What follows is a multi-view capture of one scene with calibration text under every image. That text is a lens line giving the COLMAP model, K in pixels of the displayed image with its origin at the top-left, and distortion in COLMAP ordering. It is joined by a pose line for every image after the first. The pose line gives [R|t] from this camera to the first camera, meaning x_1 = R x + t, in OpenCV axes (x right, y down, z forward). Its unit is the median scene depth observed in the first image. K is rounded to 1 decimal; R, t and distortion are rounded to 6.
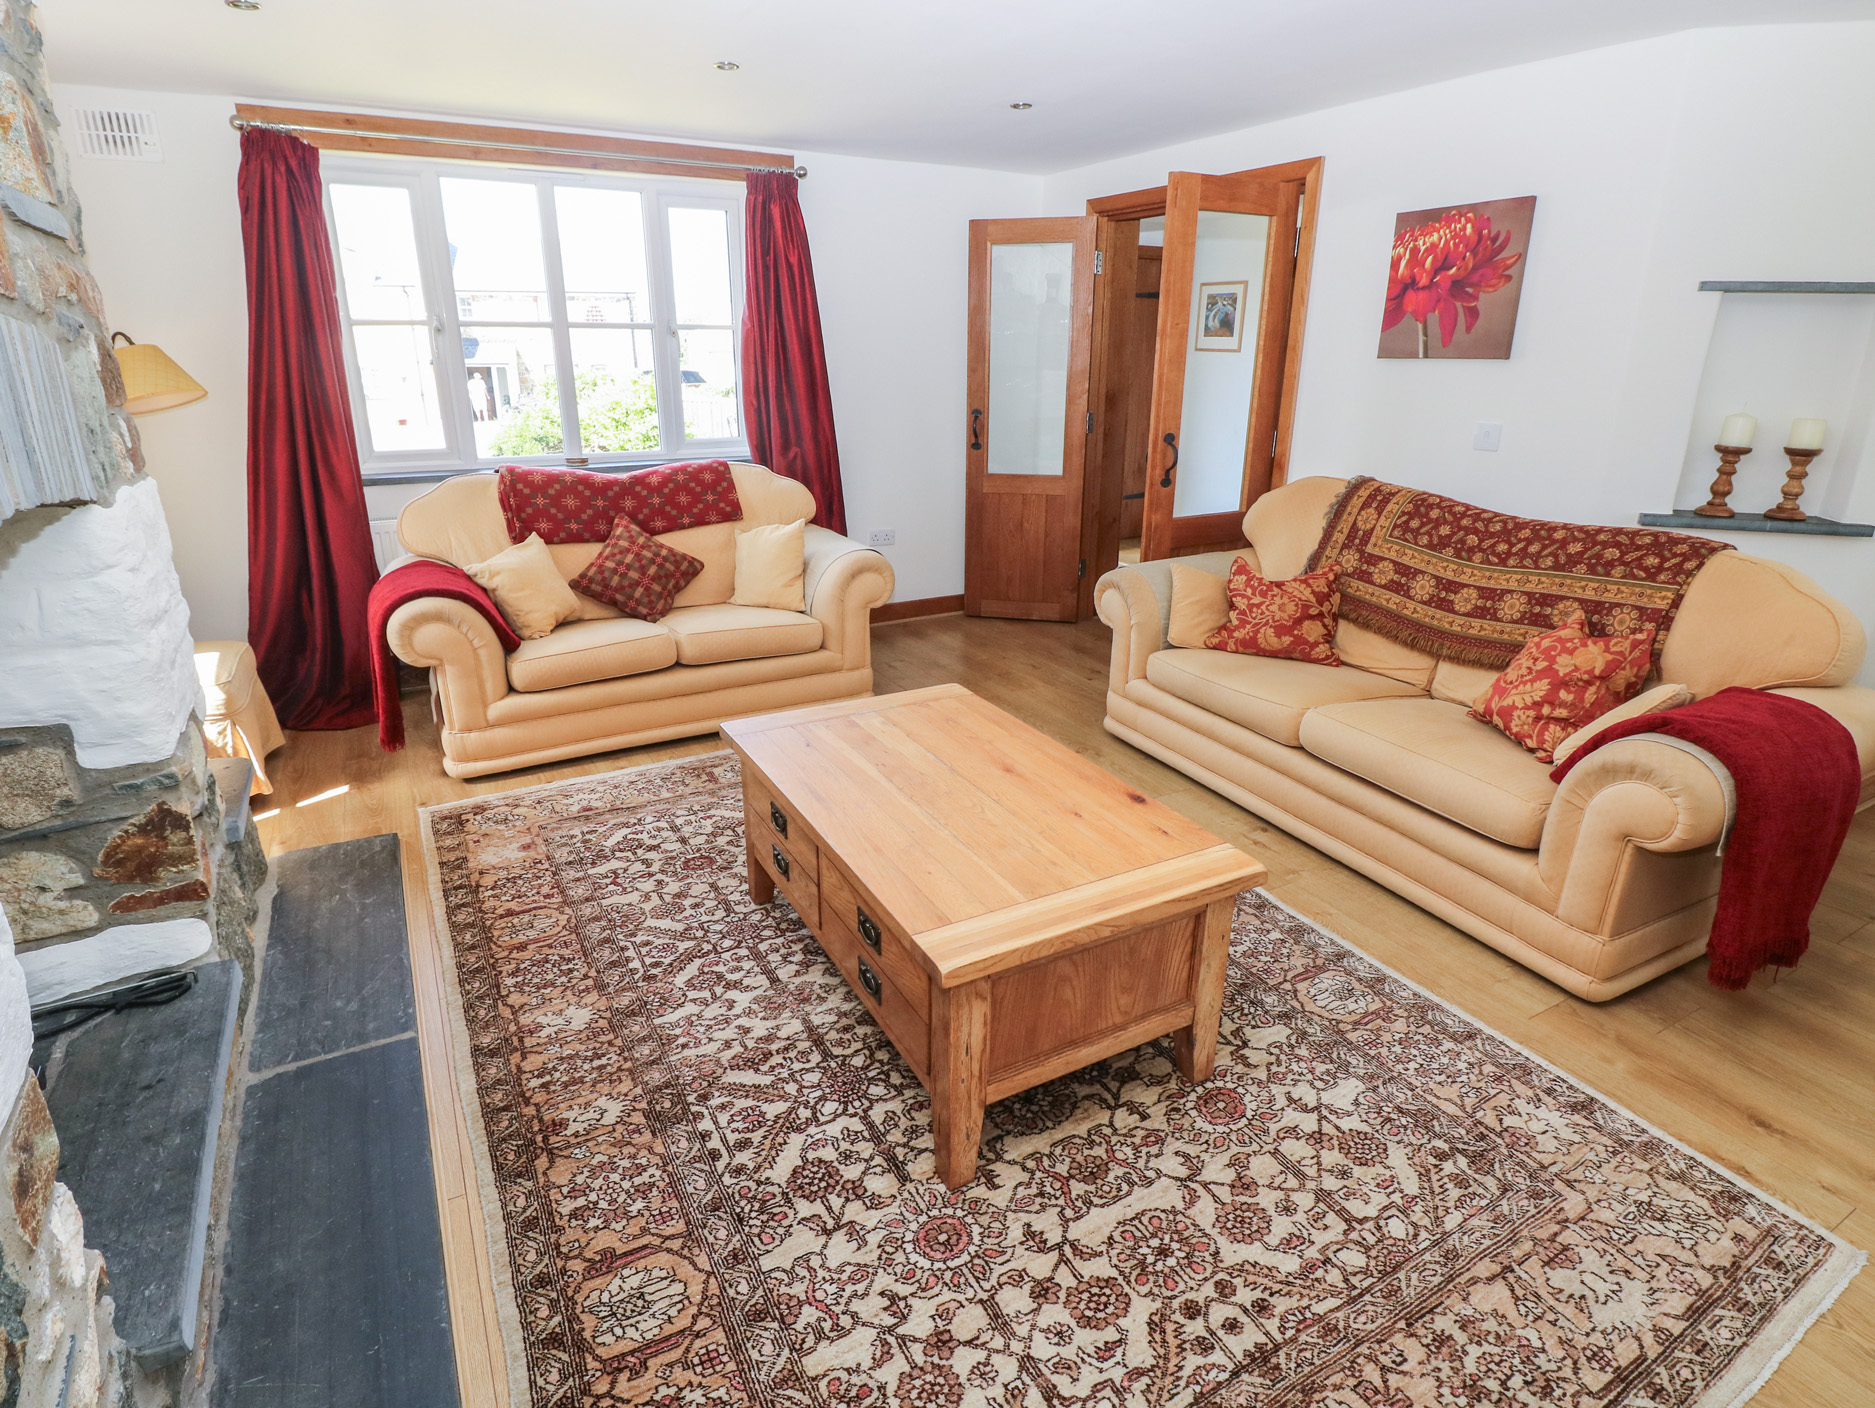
lens RADIAL K [[996.9, 0, 930.7], [0, 996.9, 687.0], [0, 0, 1]] dist [0.002980, -0.016167]
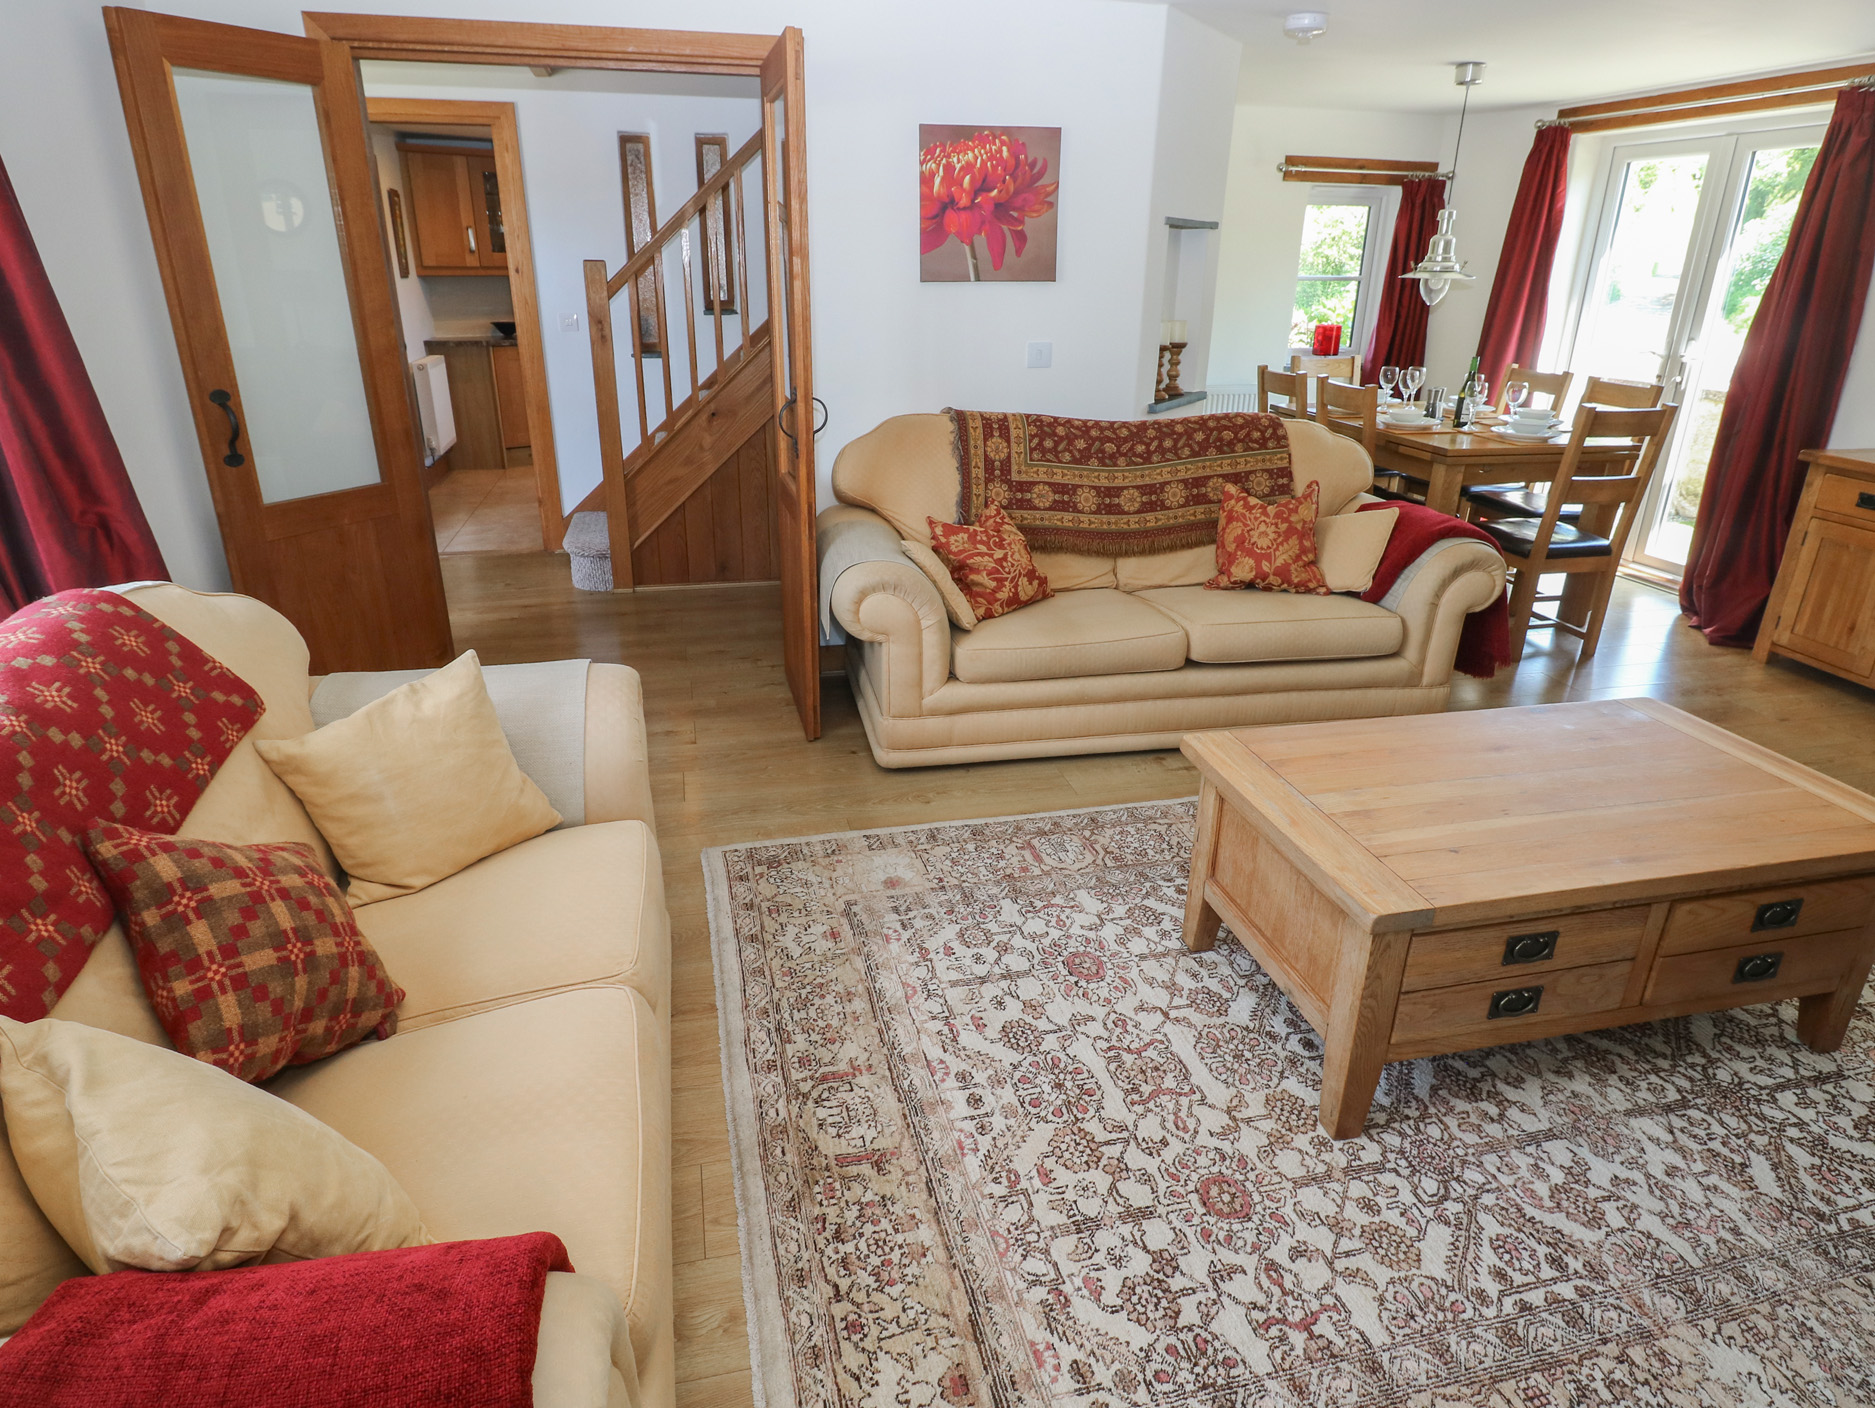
lens RADIAL K [[1065.6, 0, 931.7], [0, 1065.6, 689.5], [0, 0, 1]] dist [0.001811, -0.015662]
pose [[0.268846, -0.355722, 0.895088, -0.905438], [0.307448, 0.912382, 0.270251, -0.383994], [-0.912796, 0.202537, 0.354657, 1.103067]]
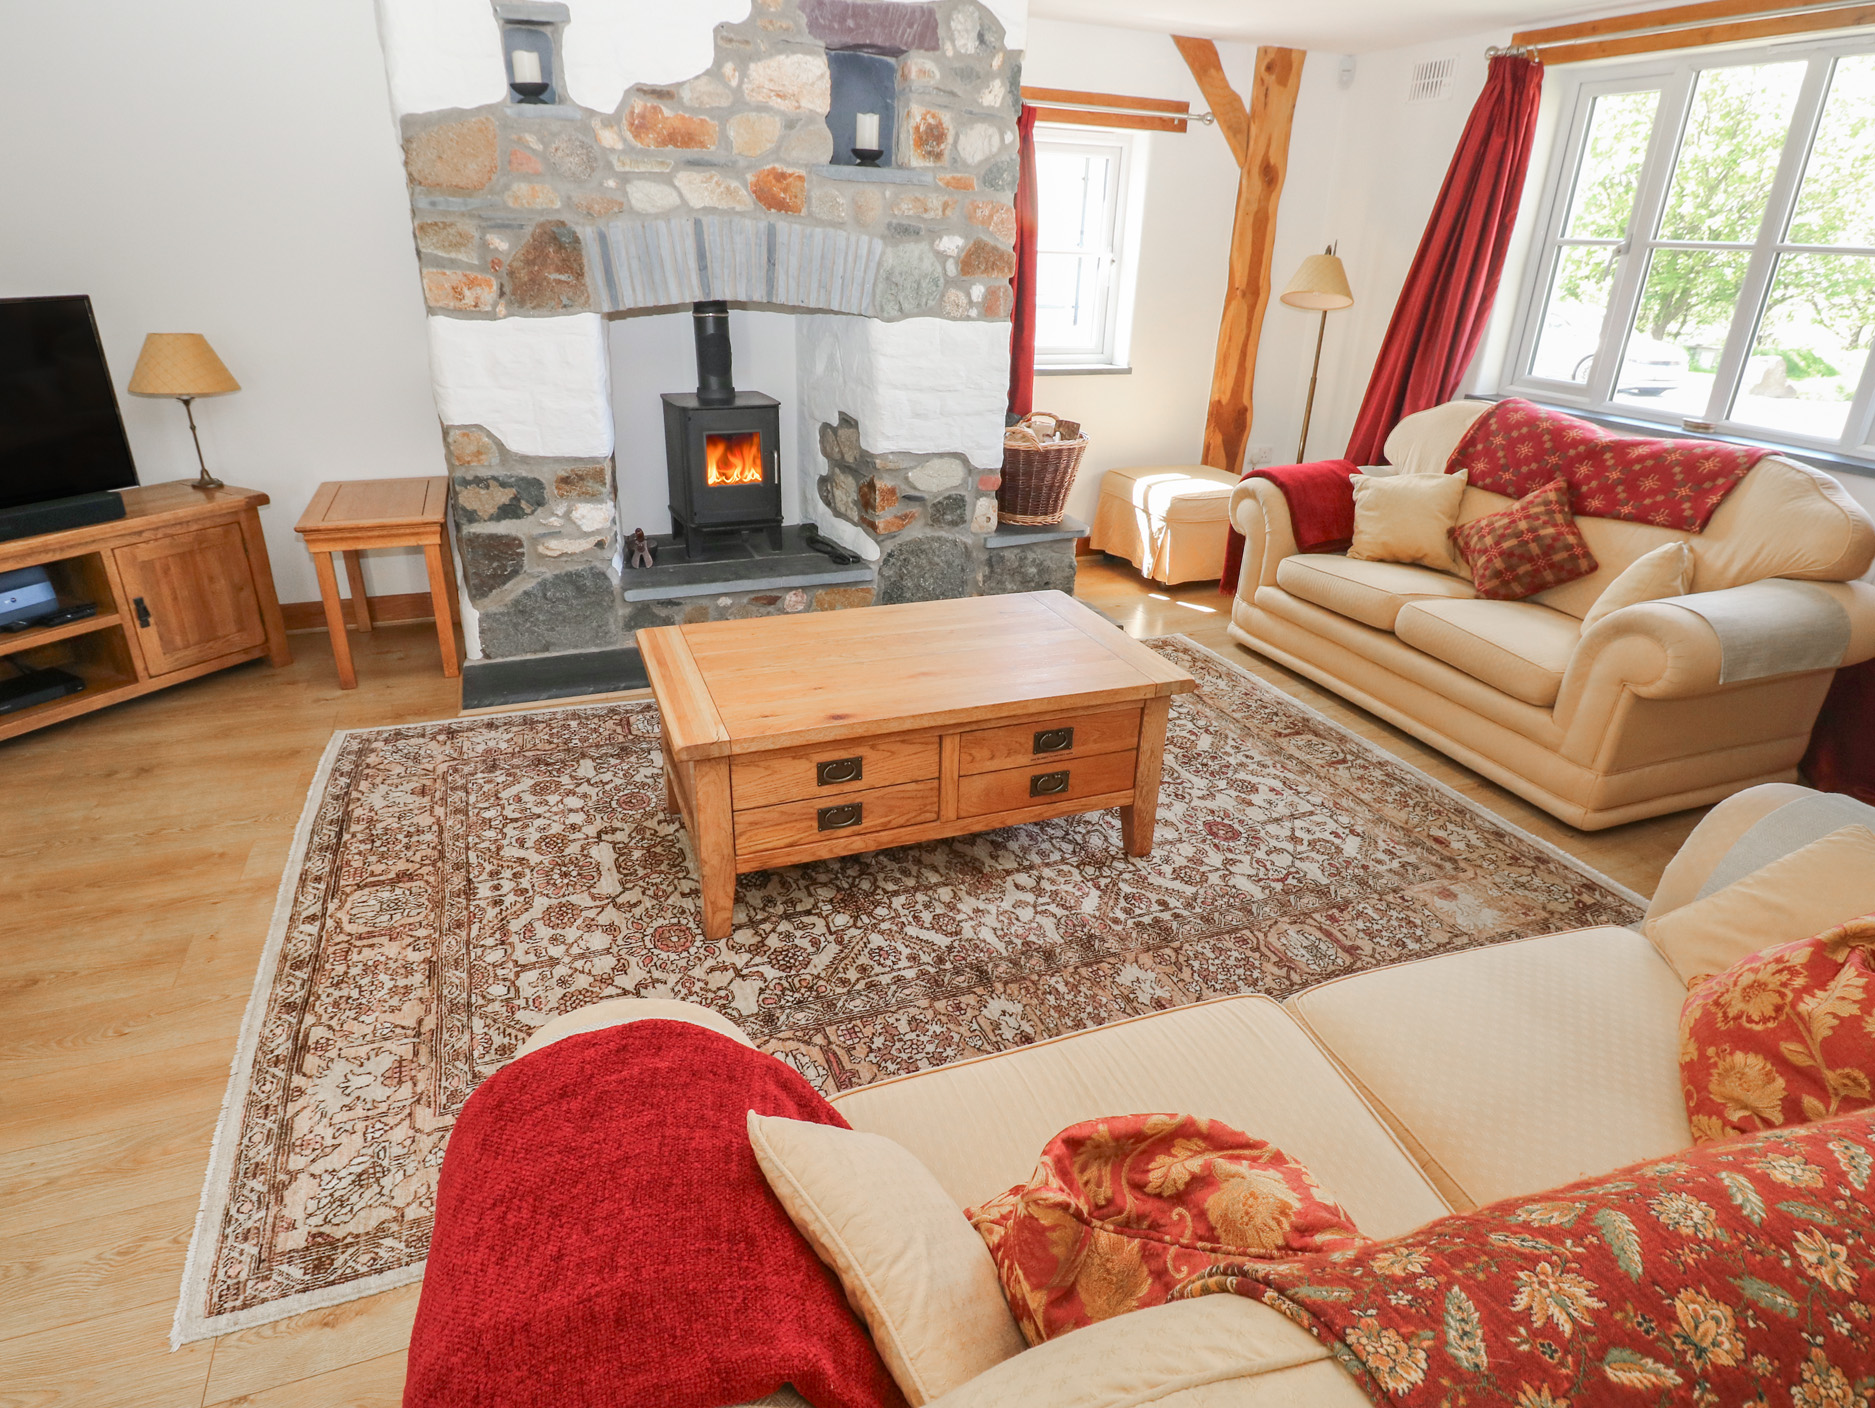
lens RADIAL K [[1038.5, 0, 926.6], [0, 1038.5, 692.1], [0, 0, 1]] dist [0.000414, -0.015649]
pose [[-0.129533, 0.389305, -0.911955, 1.036718], [-0.353096, 0.841307, 0.409299, -0.329527], [0.926576, 0.375026, 0.028485, 0.971358]]
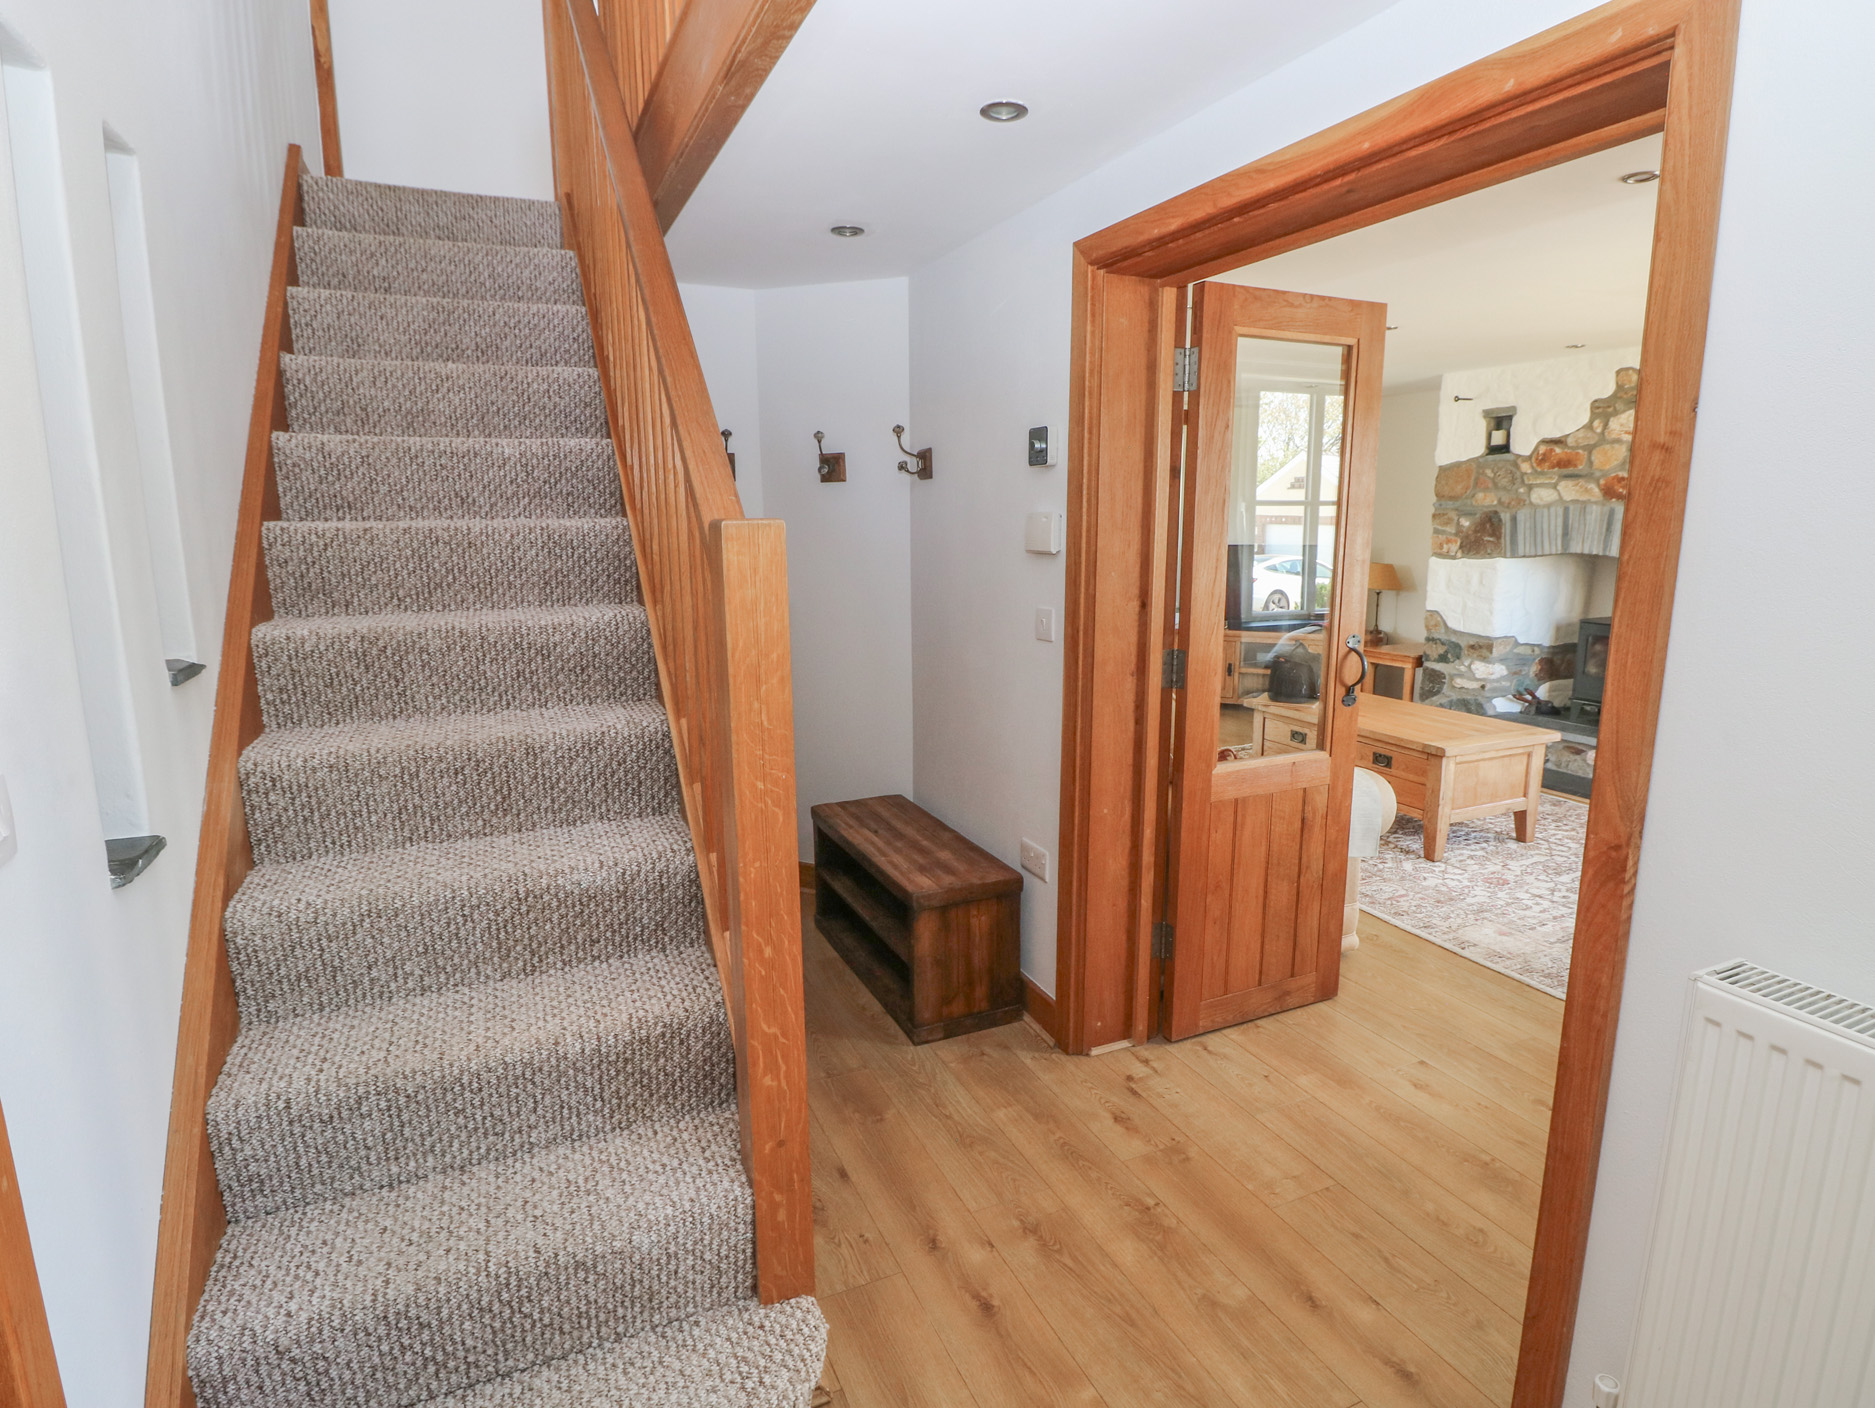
lens RADIAL K [[989.7, 0, 940.0], [0, 989.7, 692.9], [0, 0, 1]] dist [-0.002344, -0.001053]
pose [[-0.997233, -0.012359, 0.073311, 0.789486], [0.025228, 0.871322, 0.490062, -0.963358], [-0.069935, 0.490555, -0.868599, 2.773572]]
